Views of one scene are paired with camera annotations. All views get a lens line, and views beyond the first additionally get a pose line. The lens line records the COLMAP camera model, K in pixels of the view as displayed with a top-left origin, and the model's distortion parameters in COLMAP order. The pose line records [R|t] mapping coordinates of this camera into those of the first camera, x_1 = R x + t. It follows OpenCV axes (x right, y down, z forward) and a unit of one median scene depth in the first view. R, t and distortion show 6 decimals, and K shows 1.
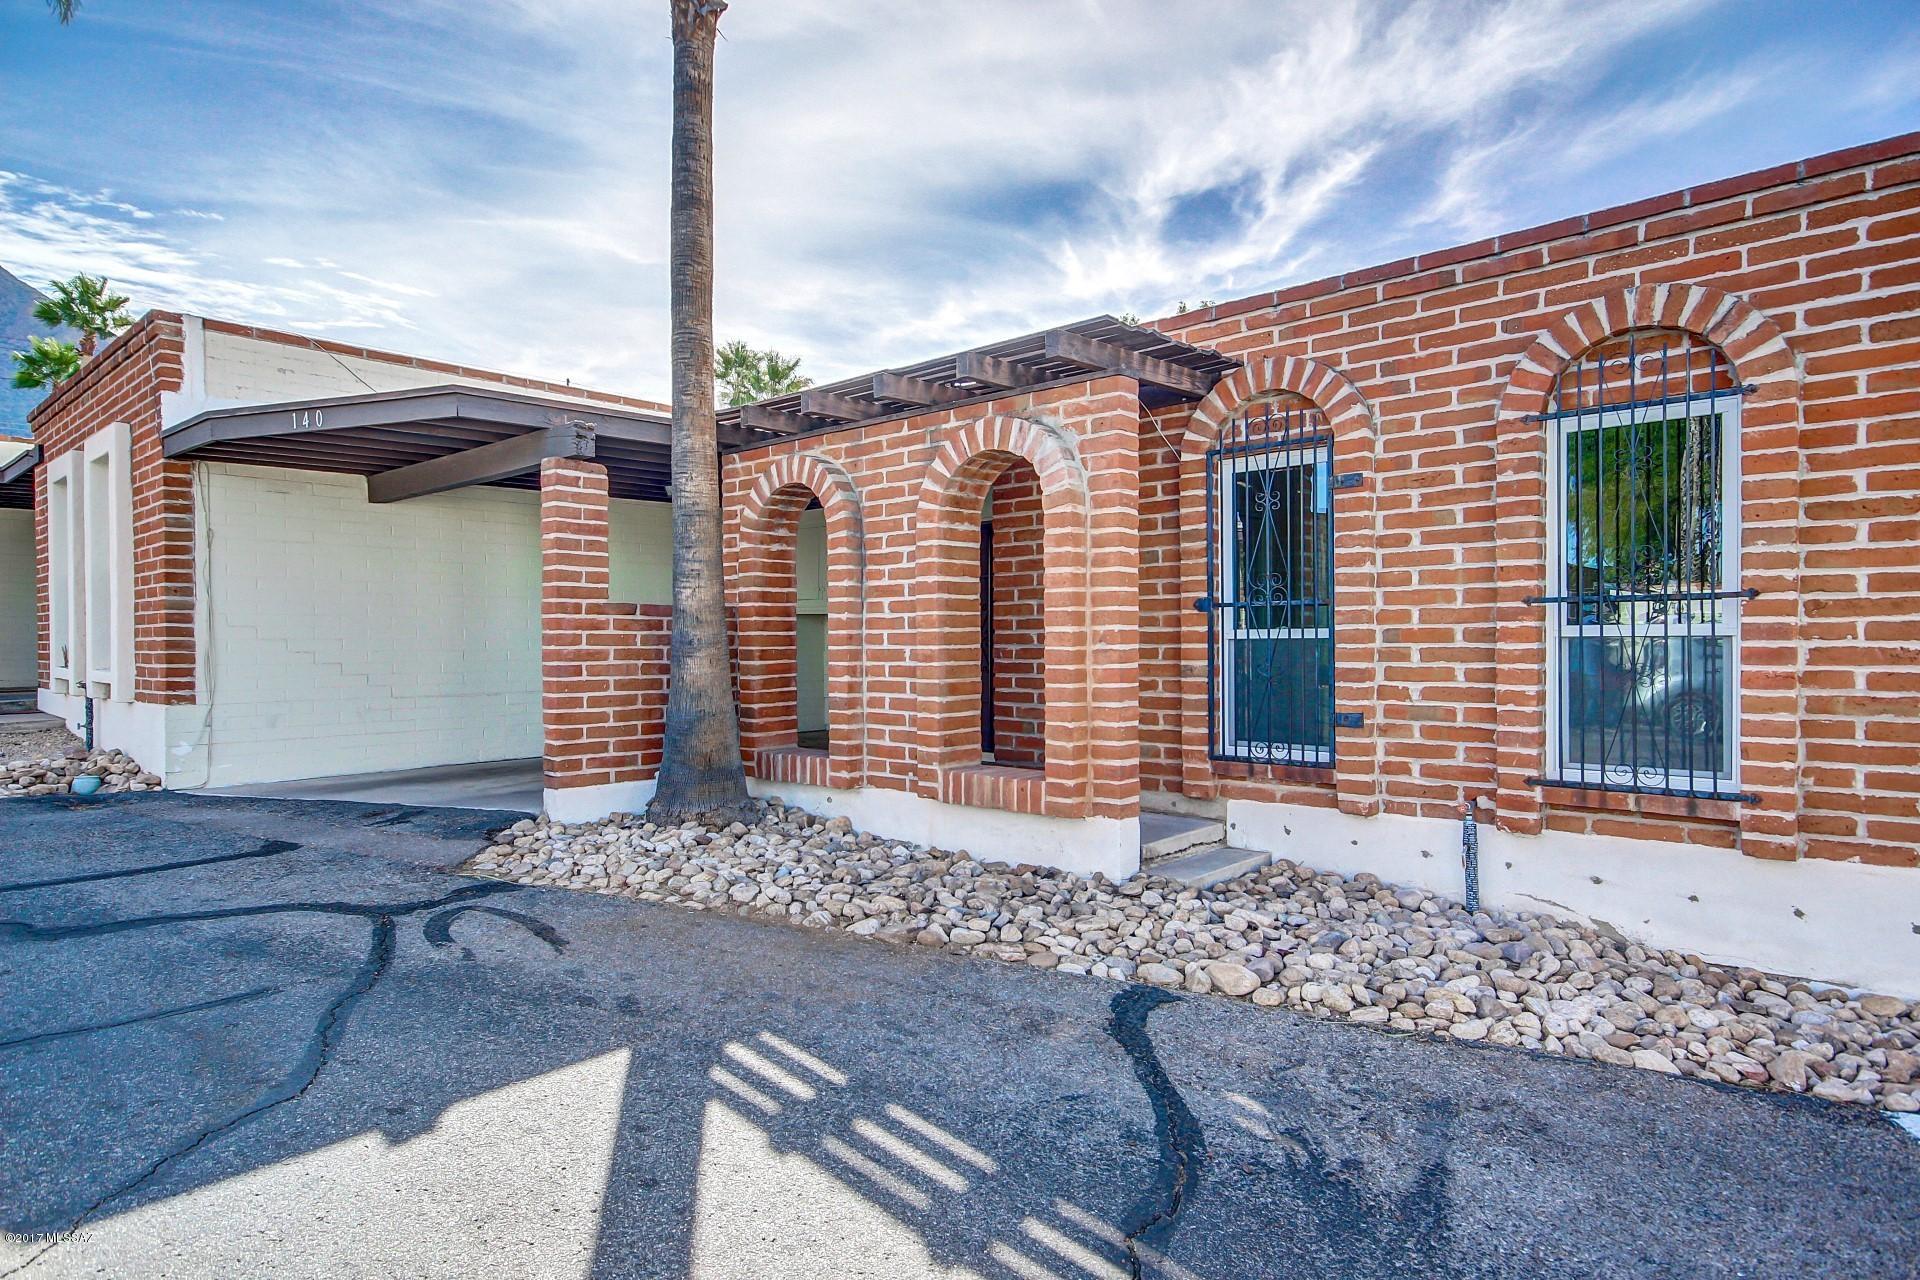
lens RADIAL K [[1078.3, 0, 978.3], [0, 1078.3, 623.4], [0, 0, 1]] dist [0.004626, 0.012419]
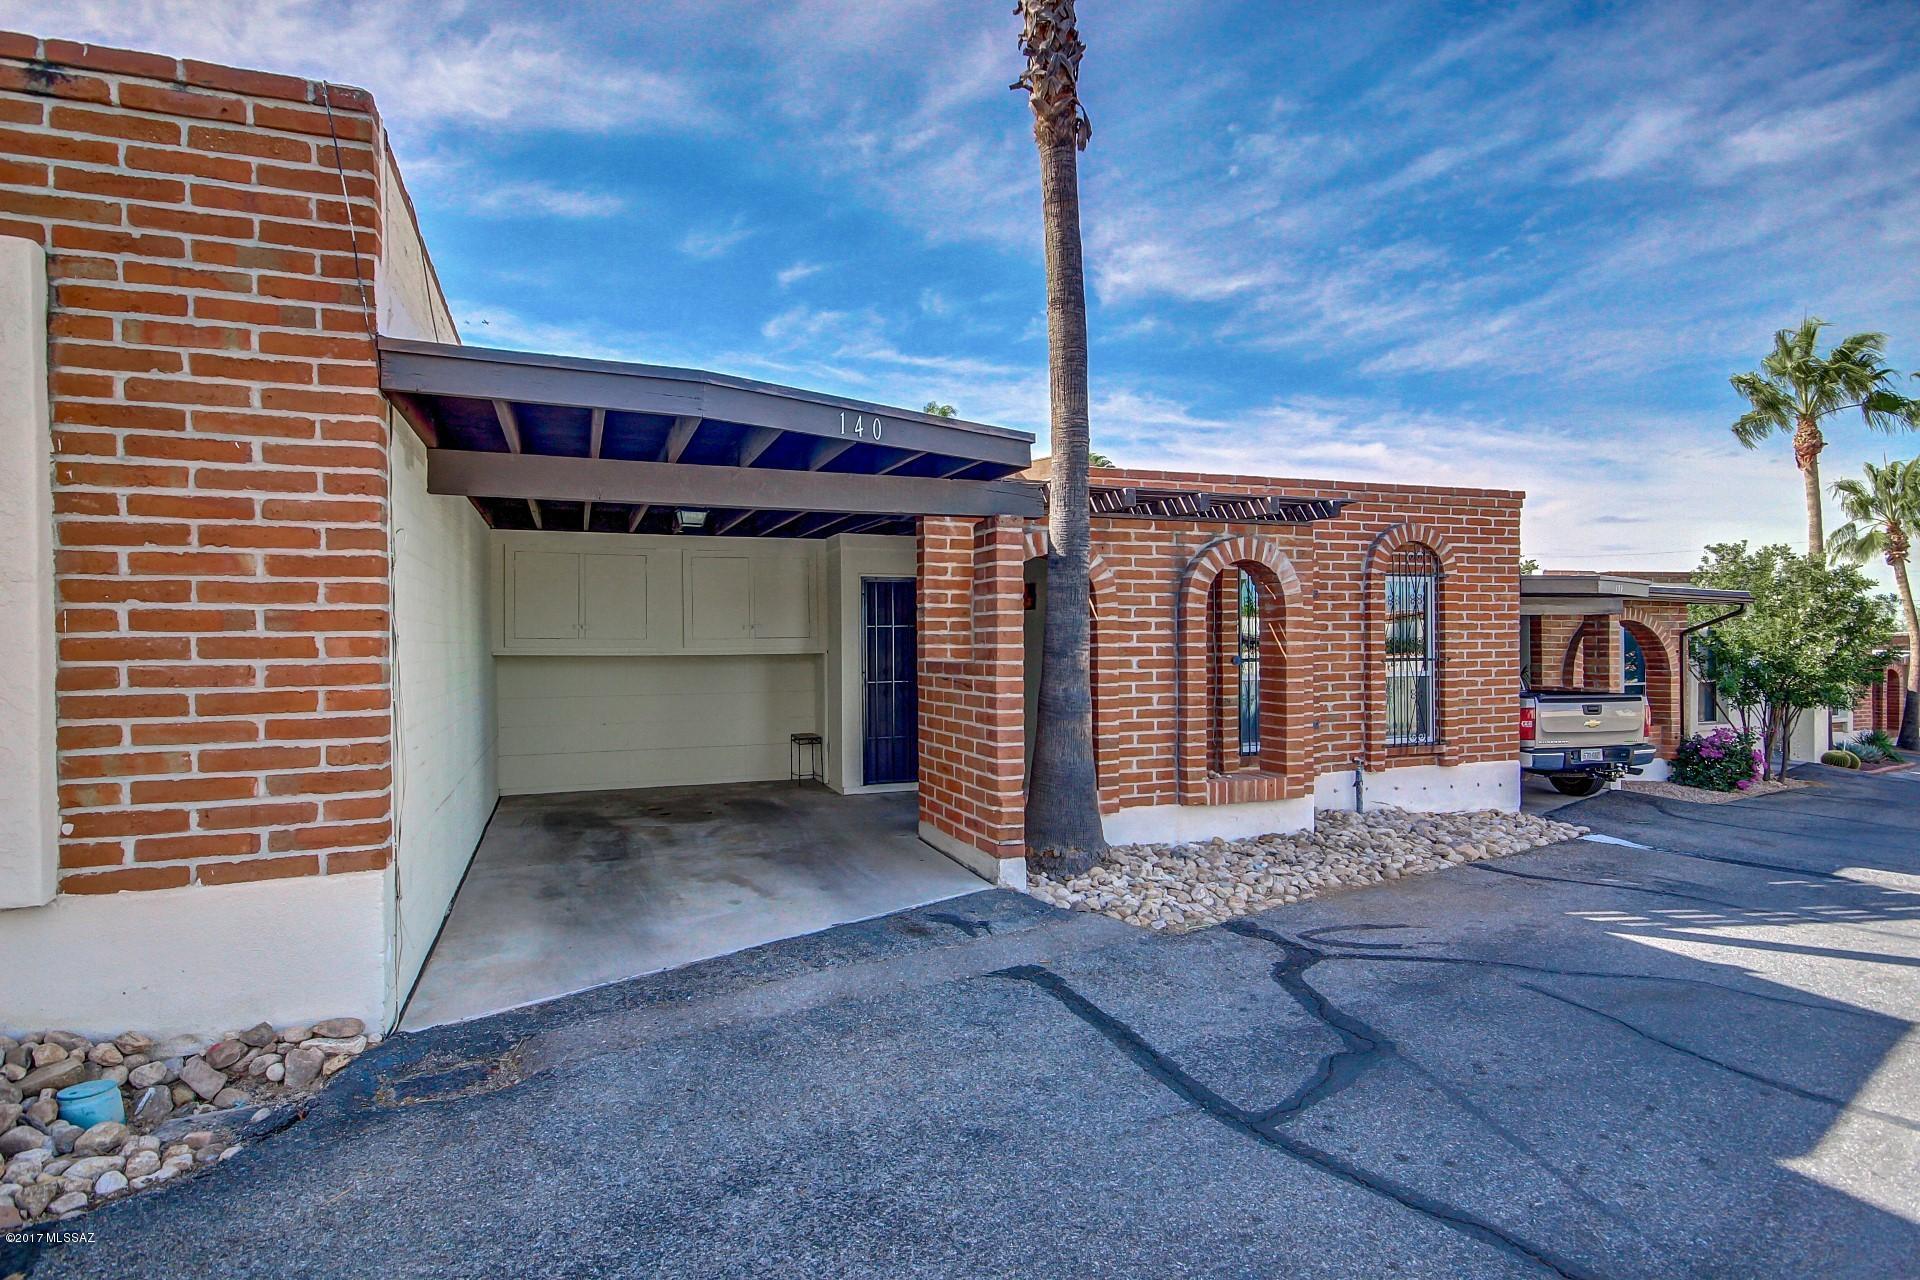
lens RADIAL K [[1033.1, 0, 971.6], [0, 1033.1, 659.6], [0, 0, 1]] dist [0.036926, -0.001358]
pose [[0.440737, -0.018137, 0.897453, -1.501931], [-0.012808, 0.999567, 0.026491, -0.060228], [-0.897545, -0.023170, 0.440314, 0.755533]]
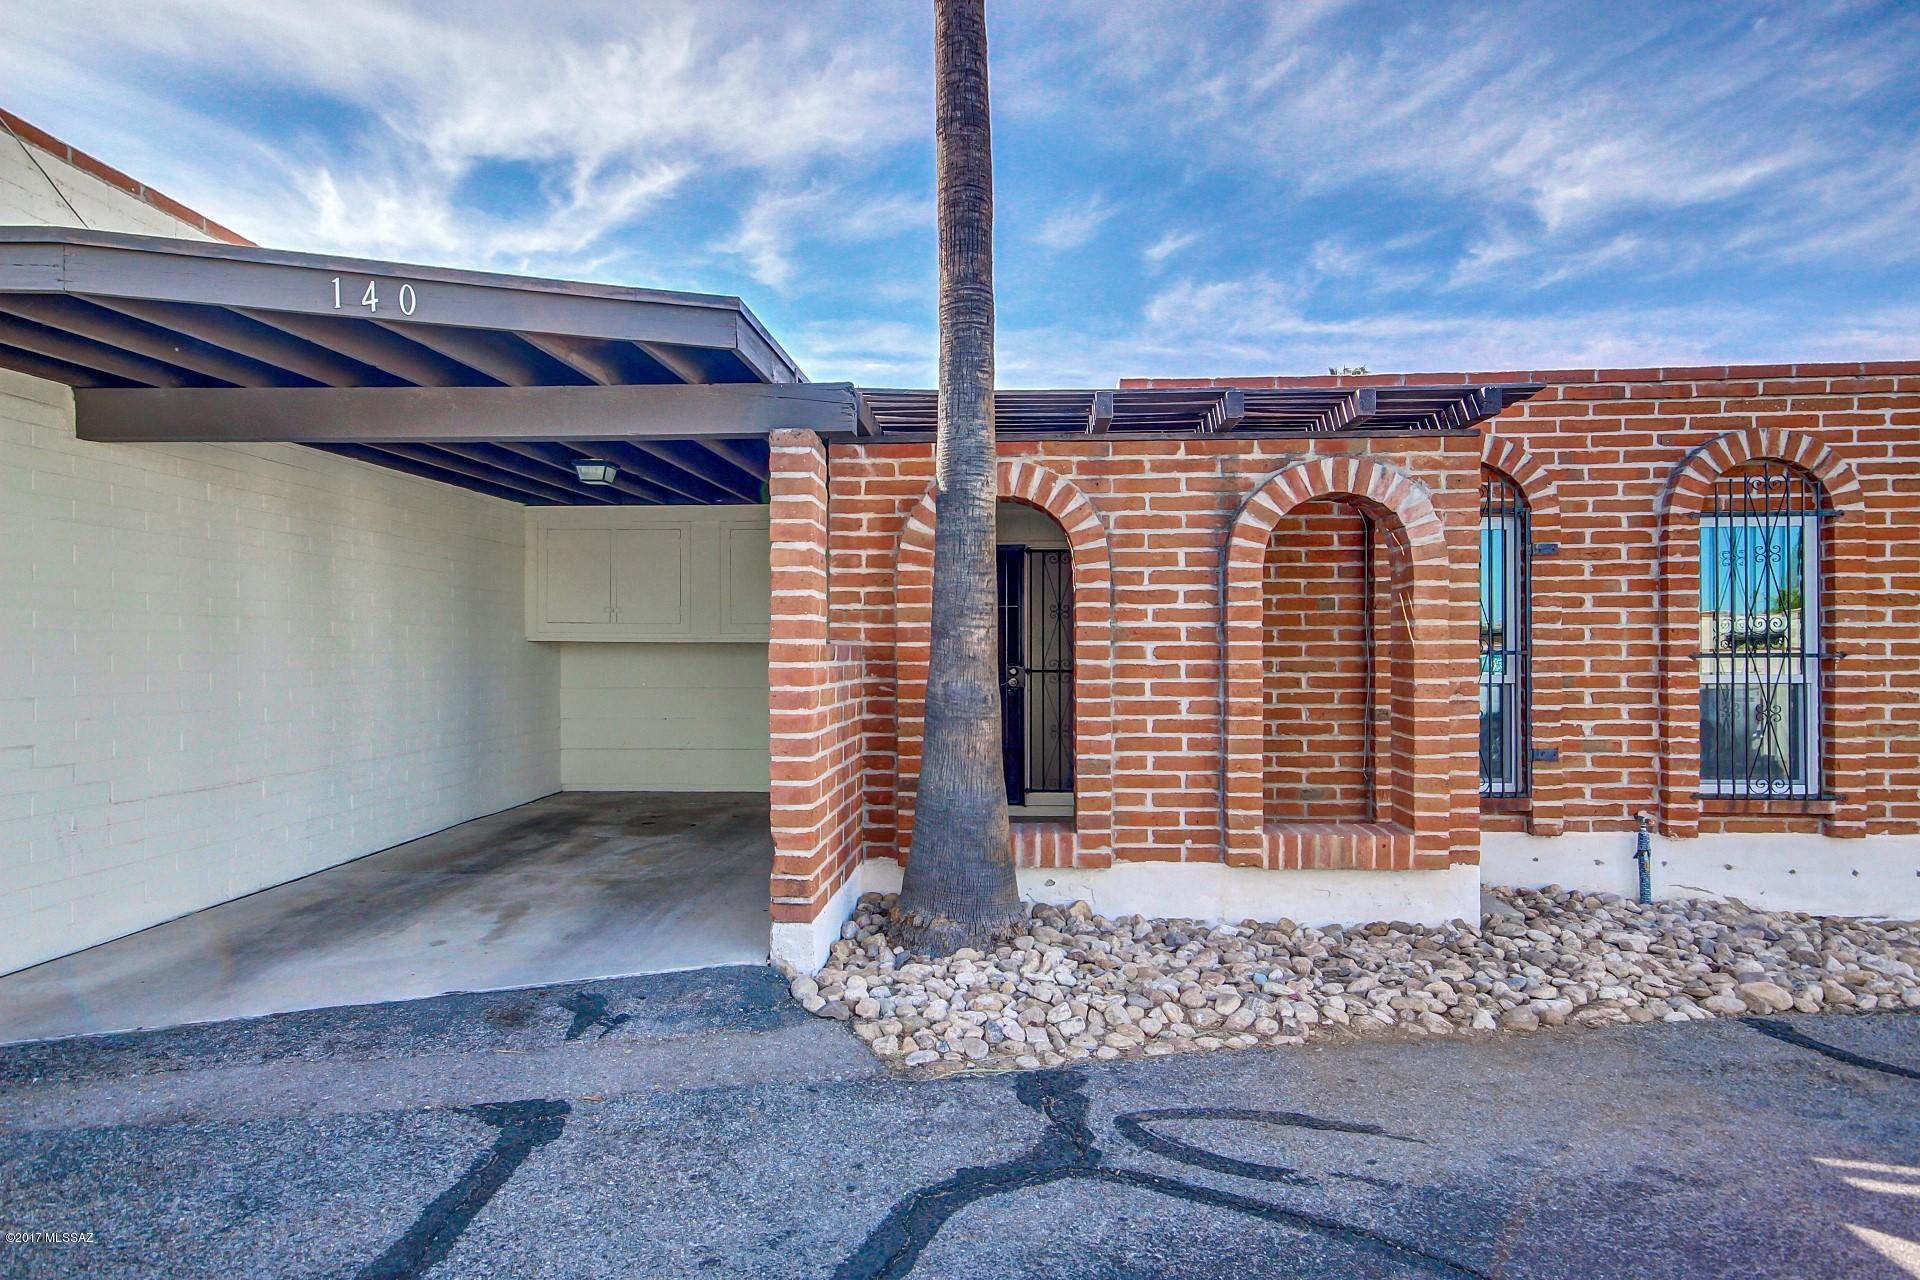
lens RADIAL K [[1078.3, 0, 974.0], [0, 1078.3, 631.2], [0, 0, 1]] dist [0.004626, 0.012419]
pose [[0.773935, 0.010817, 0.633173, -0.885505], [-0.011859, 0.999926, -0.002586, -0.033884], [-0.633155, -0.005507, 0.774006, 0.494345]]
